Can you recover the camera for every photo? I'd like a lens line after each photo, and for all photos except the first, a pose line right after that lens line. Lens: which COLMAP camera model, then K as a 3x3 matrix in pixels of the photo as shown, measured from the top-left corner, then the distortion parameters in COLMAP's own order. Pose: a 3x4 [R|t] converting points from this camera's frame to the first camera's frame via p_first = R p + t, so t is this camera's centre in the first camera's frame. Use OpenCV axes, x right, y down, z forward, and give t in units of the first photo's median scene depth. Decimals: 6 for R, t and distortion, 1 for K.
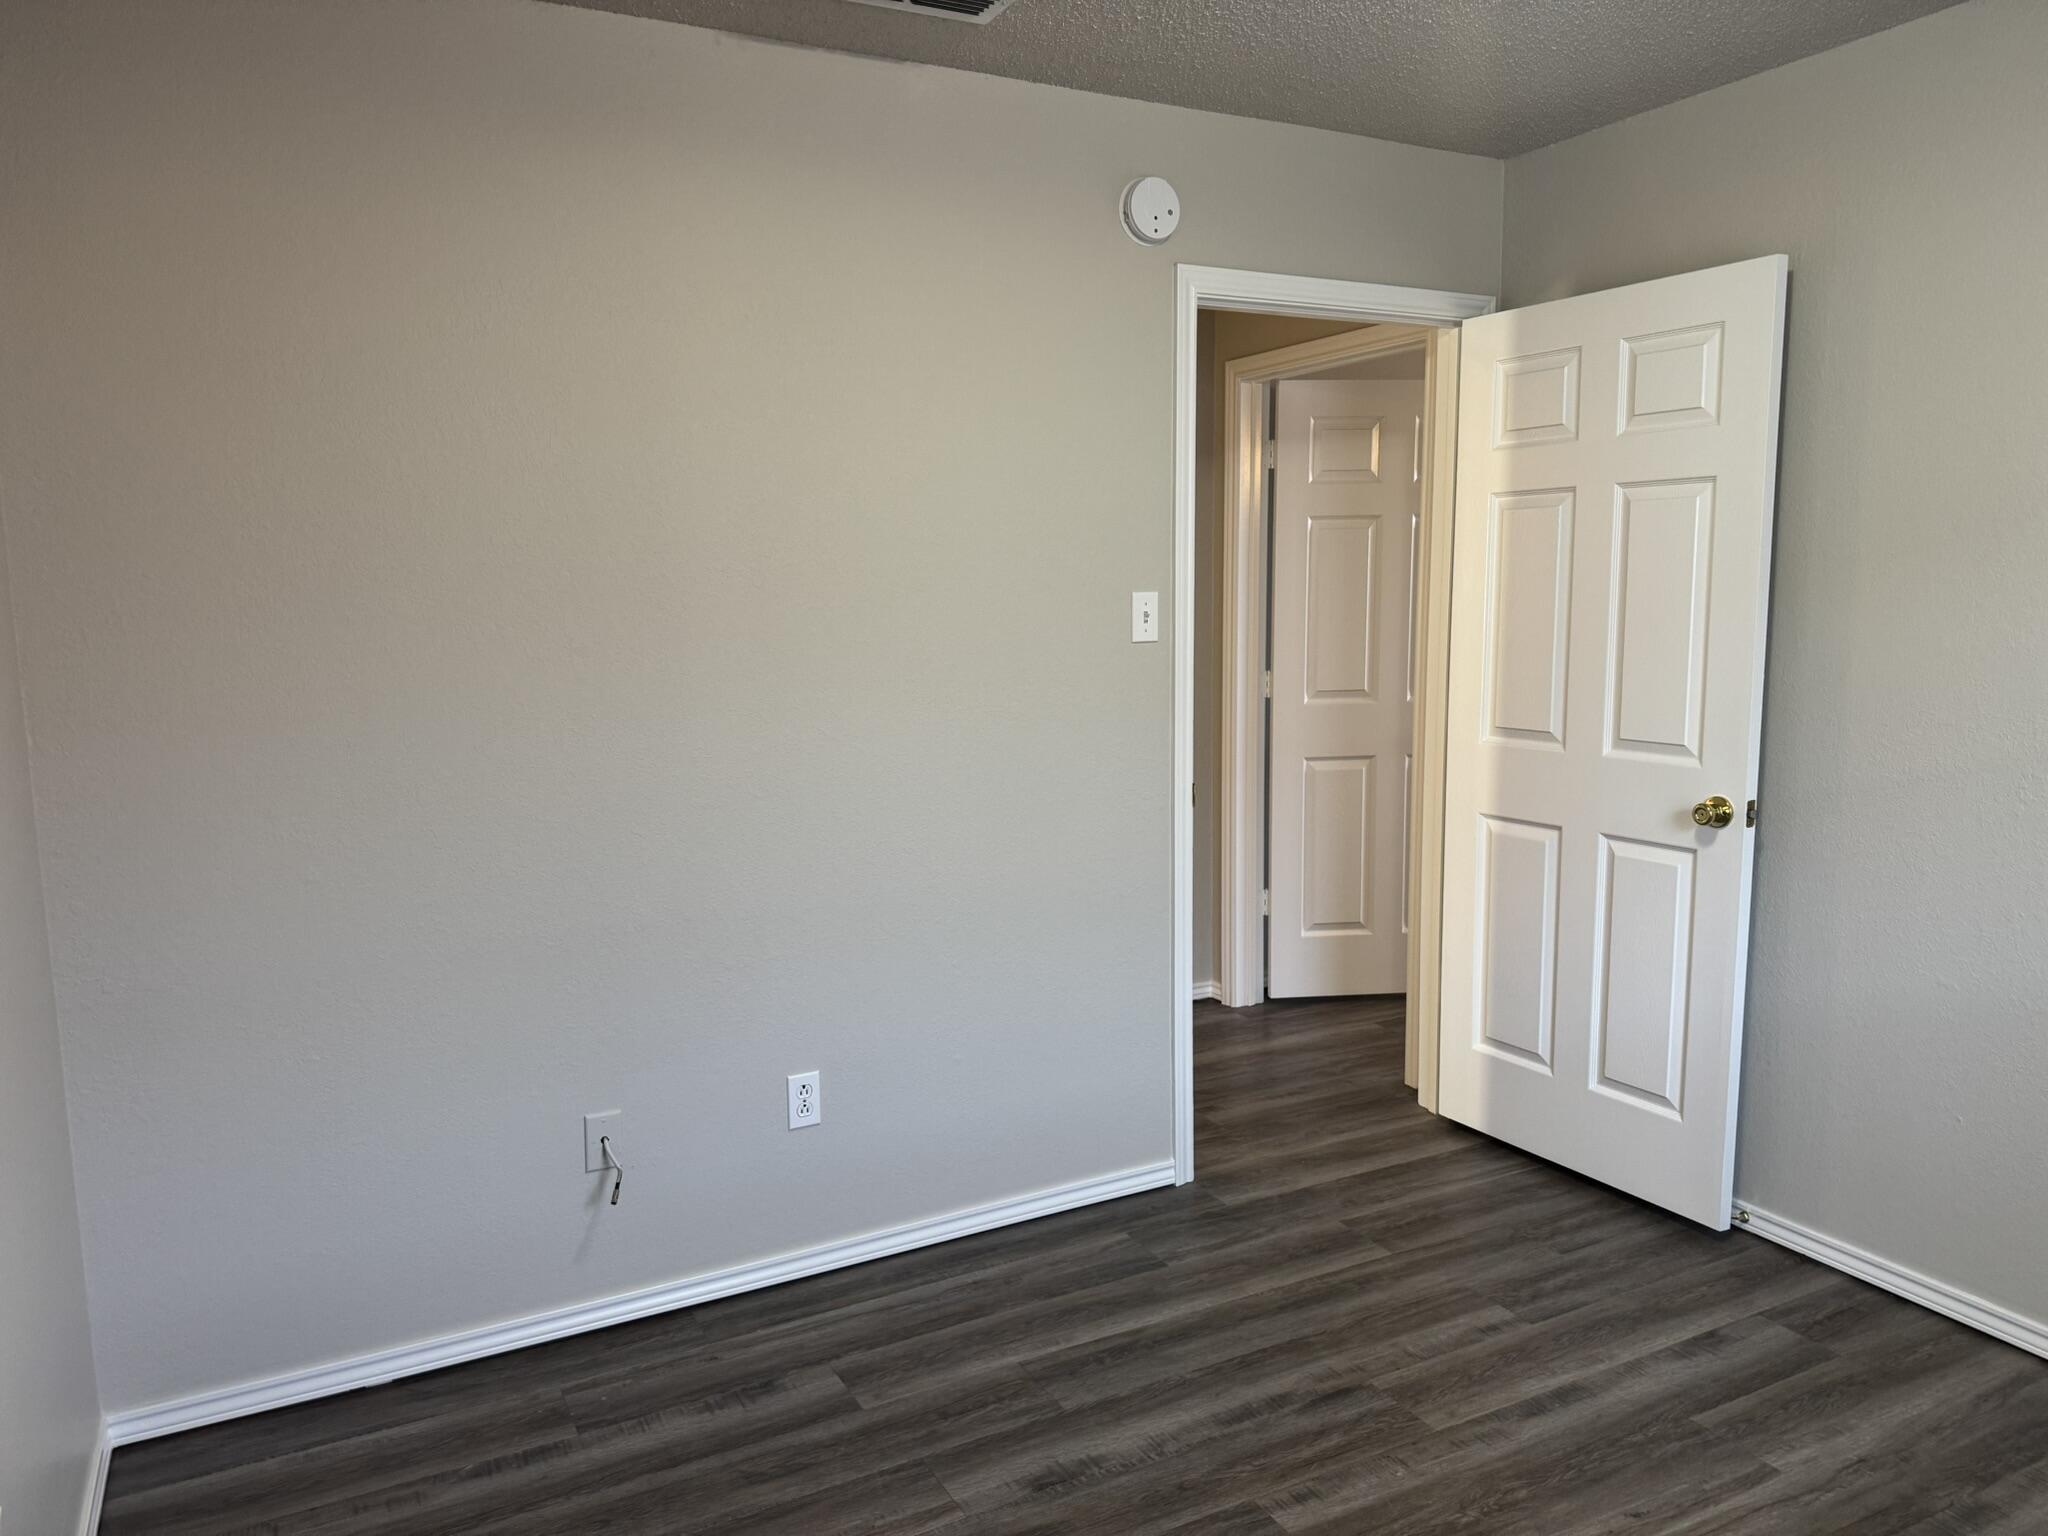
lens RADIAL K [[1401.0, 0, 1024.0], [0, 1401.0, 768.0], [0, 0, 1]] dist [0.078580, -0.083588]
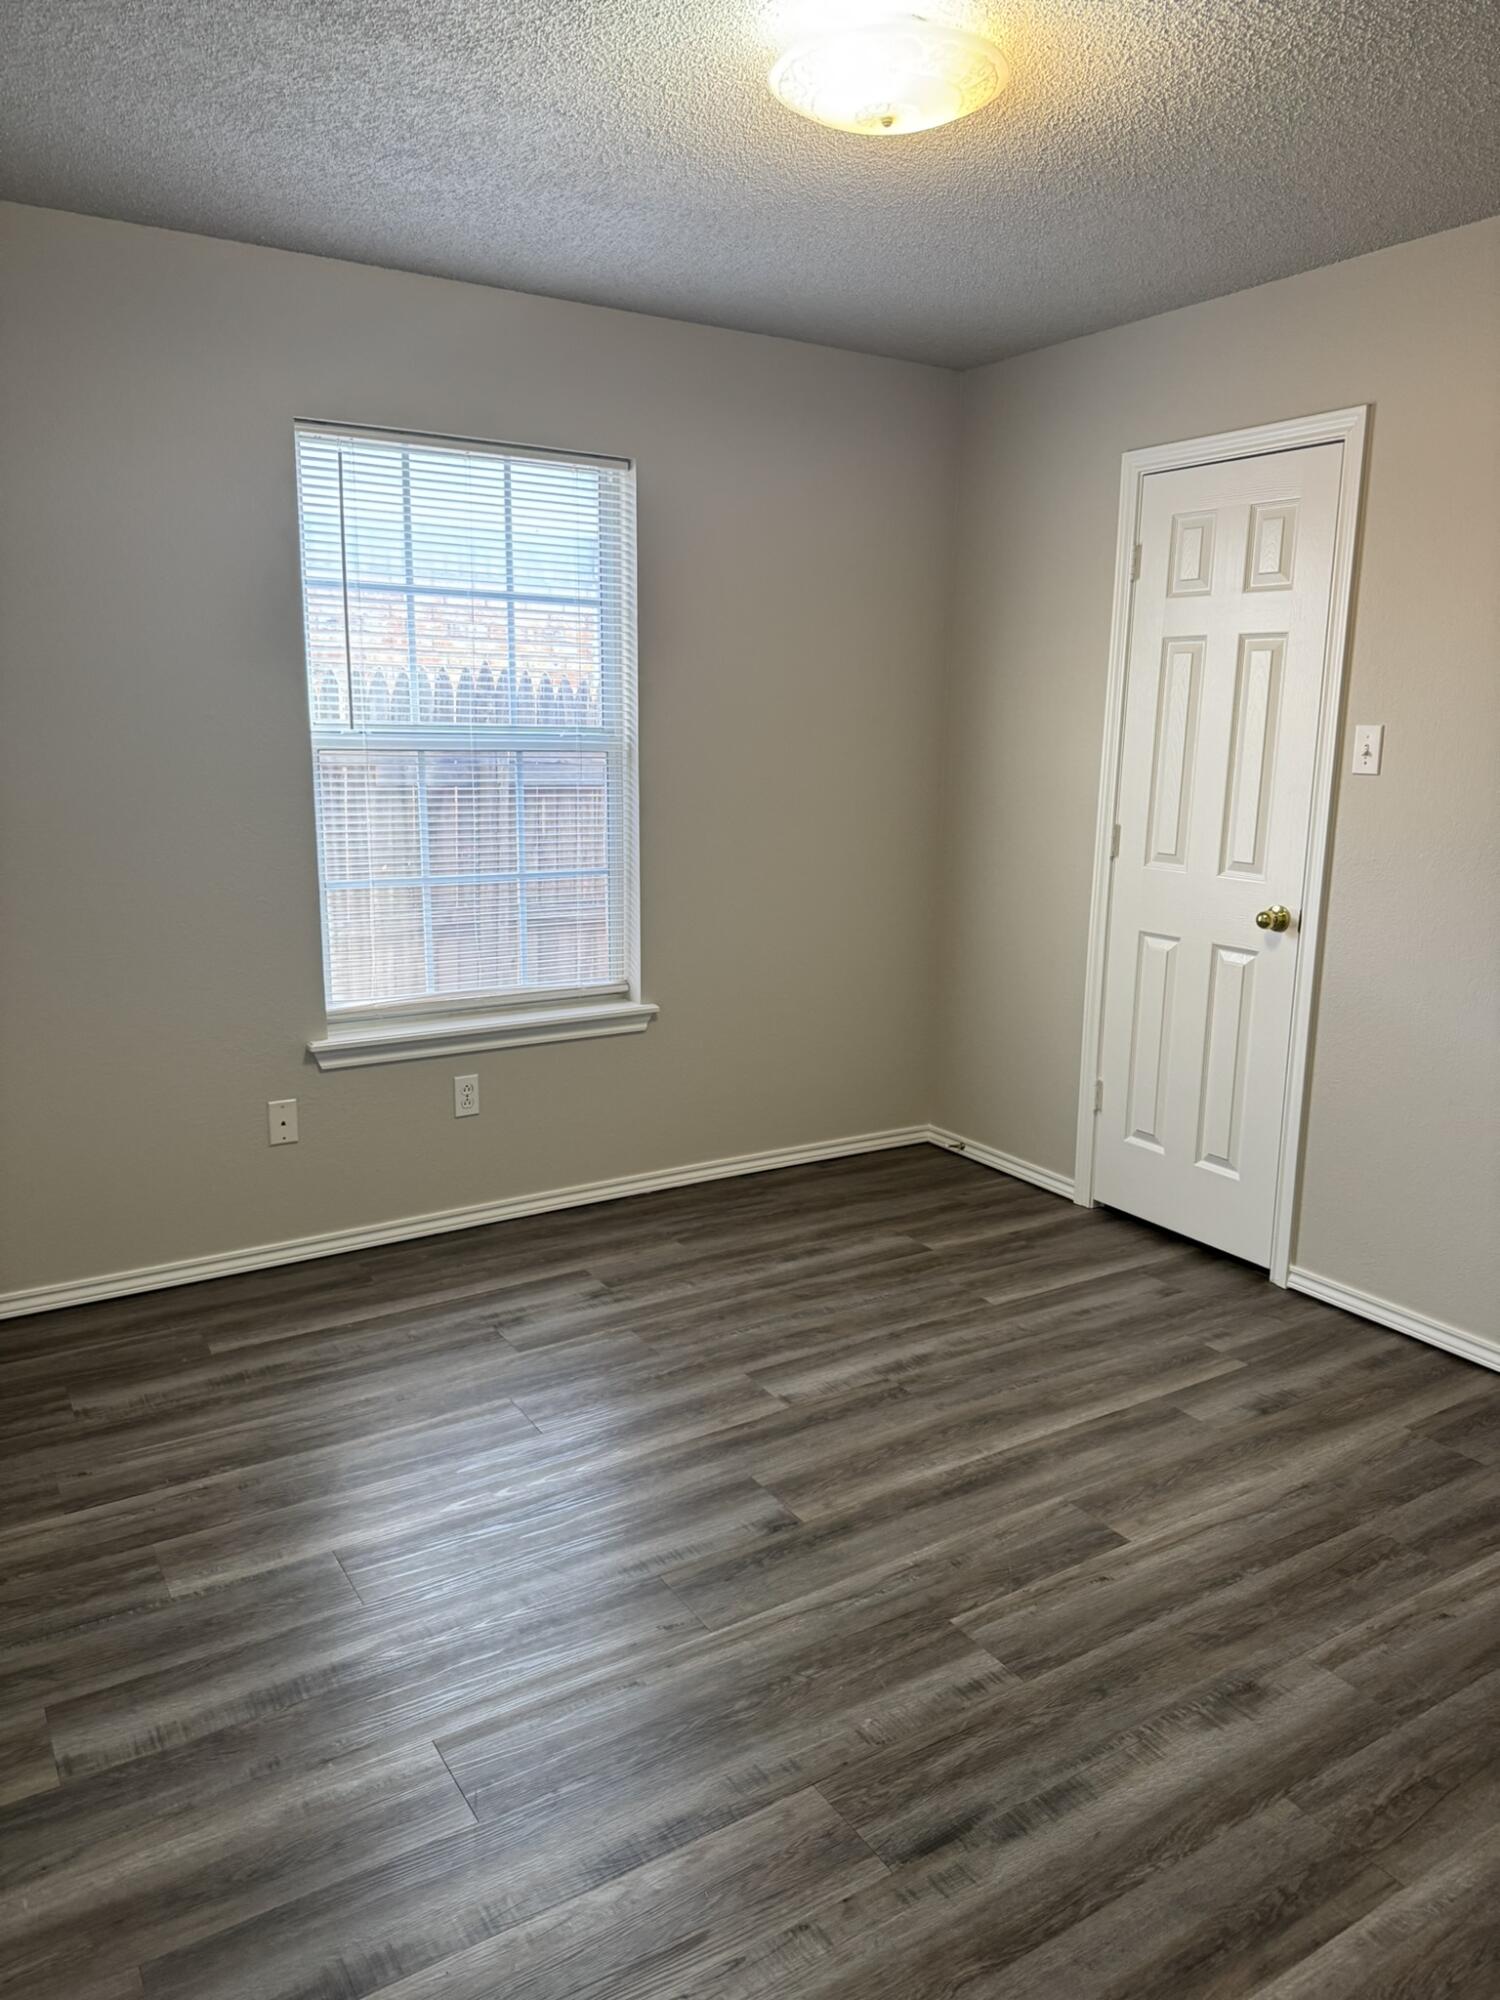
lens RADIAL K [[1368.1, 0, 750.0], [0, 1368.1, 1000.0], [0, 0, 1]] dist [0.078580, -0.083588]
pose [[-0.996859, 0.013162, -0.078091, 0.384657], [-0.013242, 0.944507, 0.328224, -0.206064], [0.078077, 0.328227, -0.941366, 1.602835]]
